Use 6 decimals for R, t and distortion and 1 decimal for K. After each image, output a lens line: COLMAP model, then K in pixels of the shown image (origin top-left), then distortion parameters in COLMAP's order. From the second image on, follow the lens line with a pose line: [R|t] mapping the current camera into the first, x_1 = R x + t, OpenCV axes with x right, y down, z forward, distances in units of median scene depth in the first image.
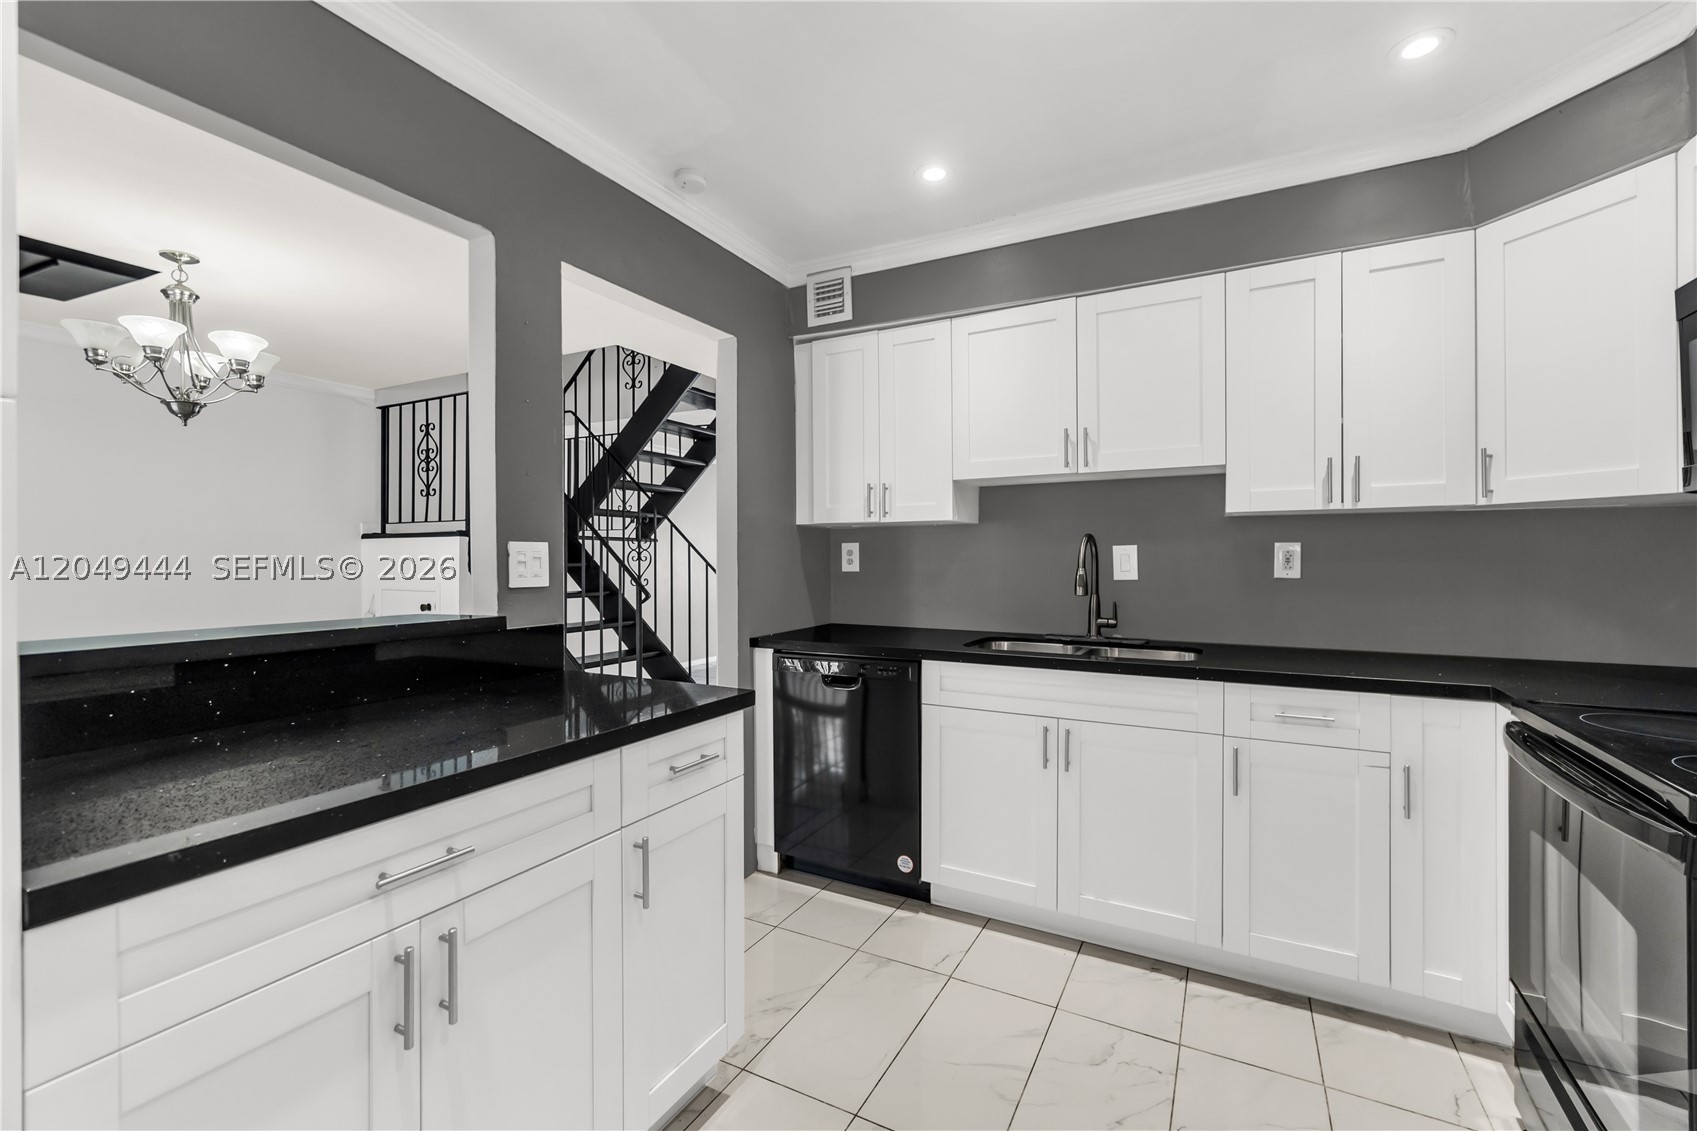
lens RADIAL K [[739.3, 0, 835.2], [0, 739.3, 554.7], [0, 0, 1]] dist [-0.003862, 0.002054]
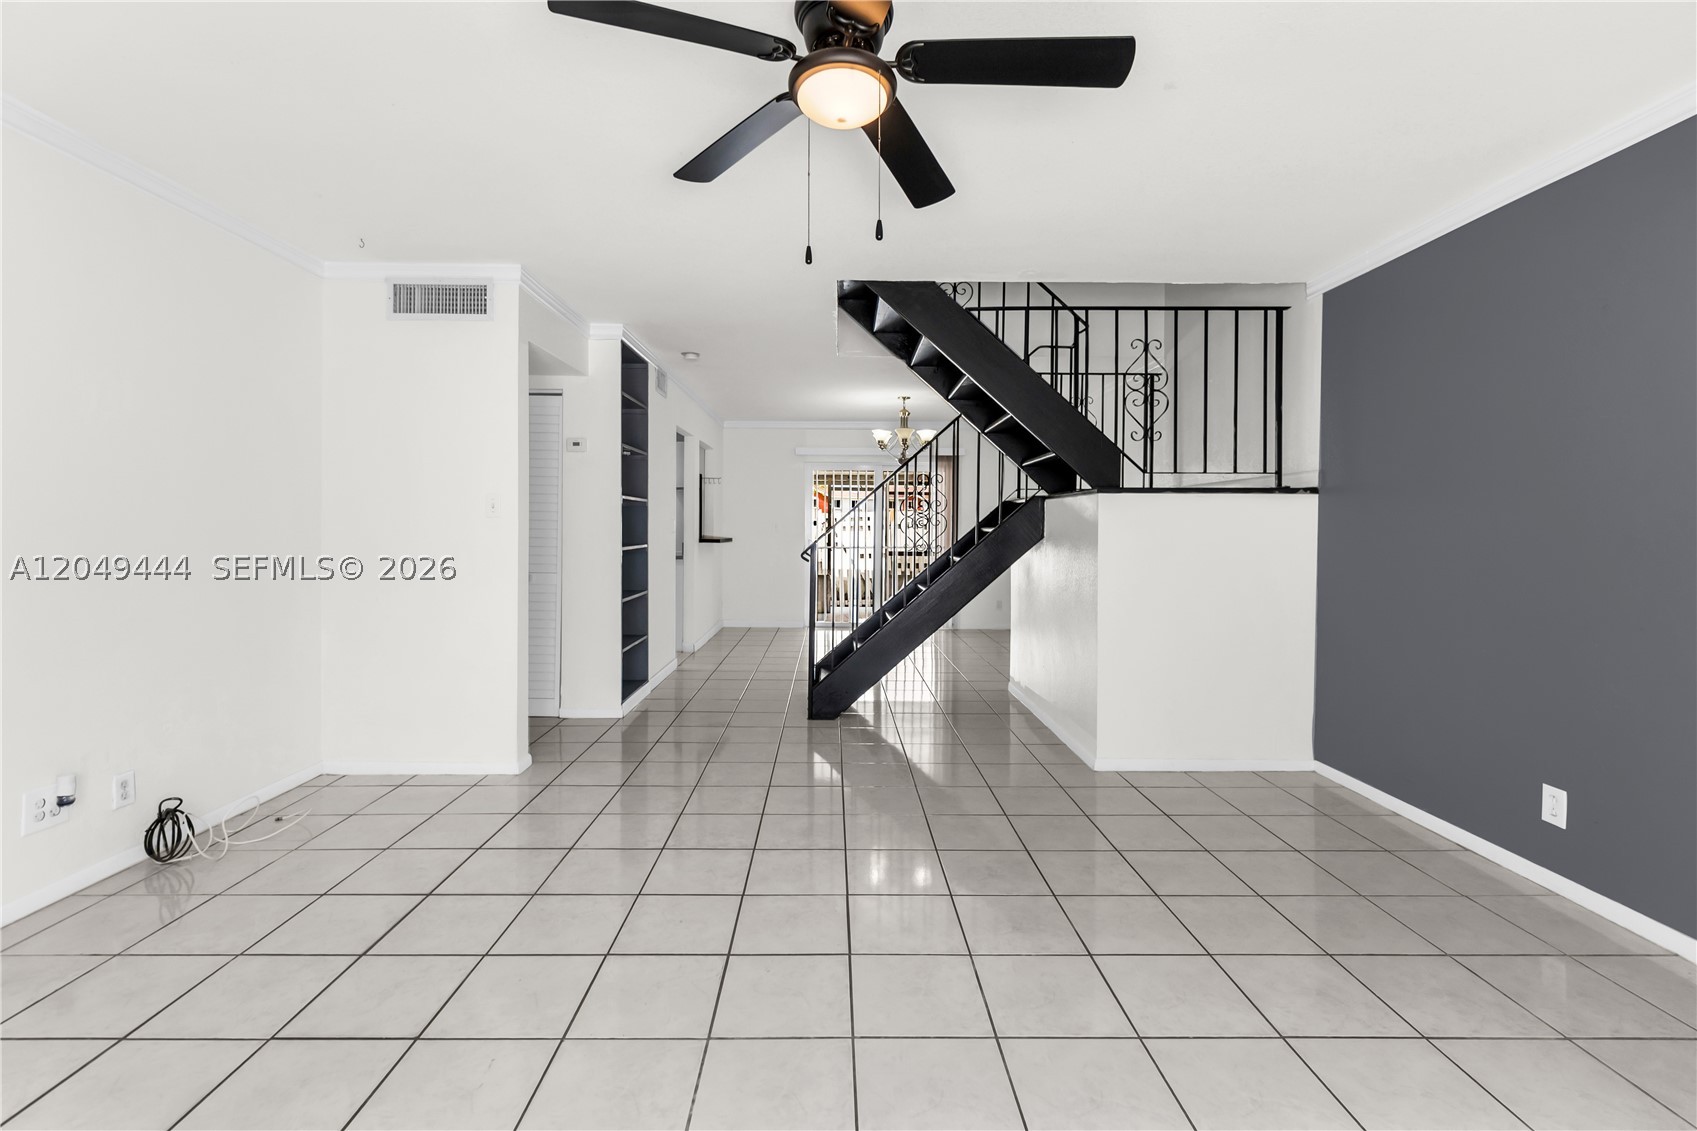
lens RADIAL K [[739.3, 0, 840.5], [0, 739.3, 533.9], [0, 0, 1]] dist [-0.003862, 0.002054]
pose [[0.869262, -0.002666, 0.494344, -1.177835], [0.000812, 0.999992, 0.003964, 0.010718], [-0.494350, -0.003045, 0.869257, 0.514984]]
